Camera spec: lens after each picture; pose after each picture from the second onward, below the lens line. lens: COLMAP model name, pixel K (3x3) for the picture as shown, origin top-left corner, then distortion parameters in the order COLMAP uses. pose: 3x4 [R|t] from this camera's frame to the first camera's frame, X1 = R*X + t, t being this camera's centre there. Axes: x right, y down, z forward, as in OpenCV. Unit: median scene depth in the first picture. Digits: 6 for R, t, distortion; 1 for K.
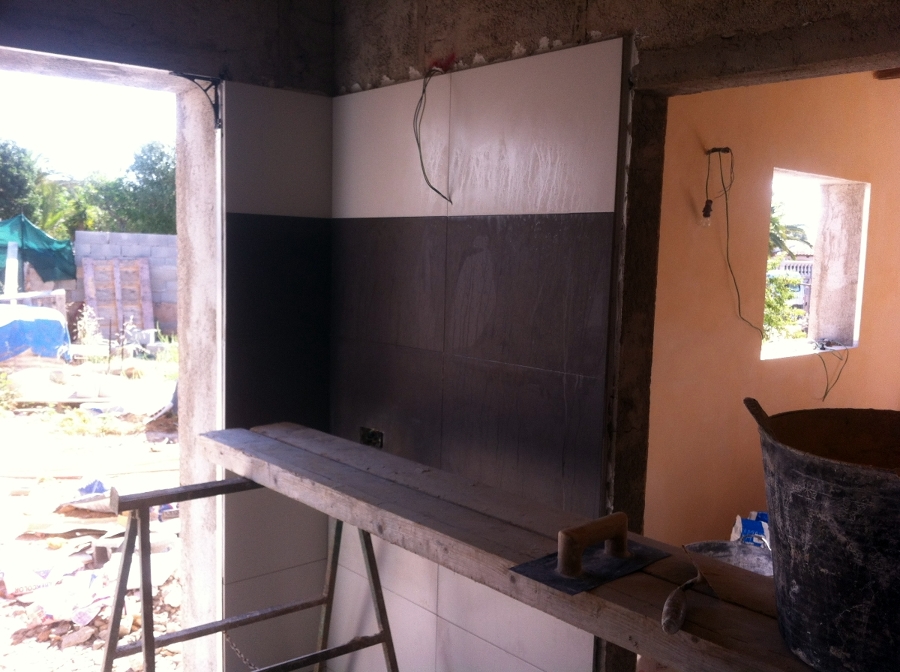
lens RADIAL K [[869.8, 0, 449.6], [0, 869.8, 341.4], [0, 0, 1]] dist [0.048241, -0.145446]
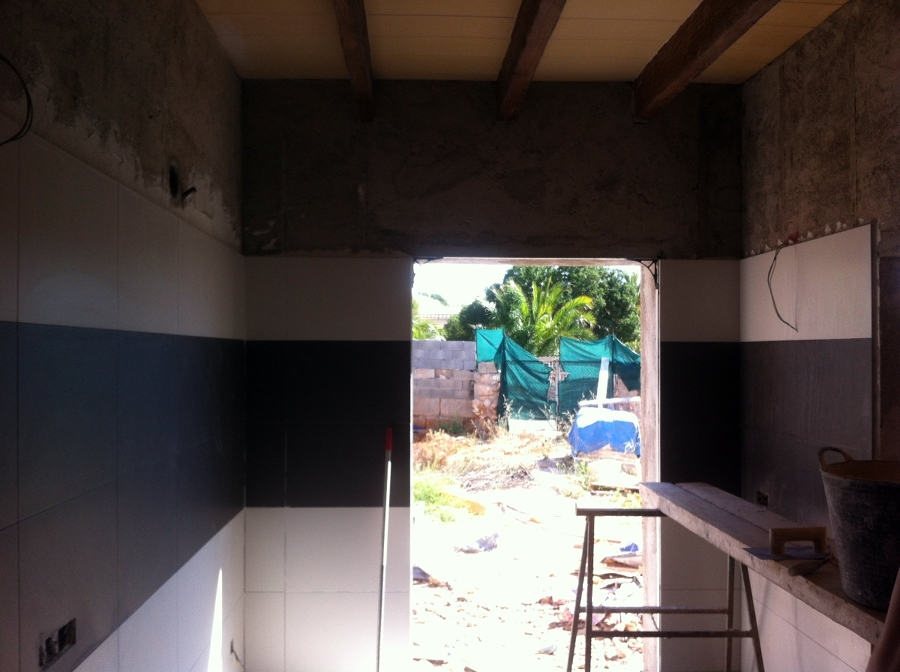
lens RADIAL K [[859.4, 0, 447.6], [0, 859.4, 349.7], [0, 0, 1]] dist [0.108276, -0.314841]
pose [[0.787009, -0.025319, -0.616421, 0.369928], [-0.046943, 0.993803, -0.100754, 0.037291], [0.615153, 0.108231, 0.780944, -0.411261]]
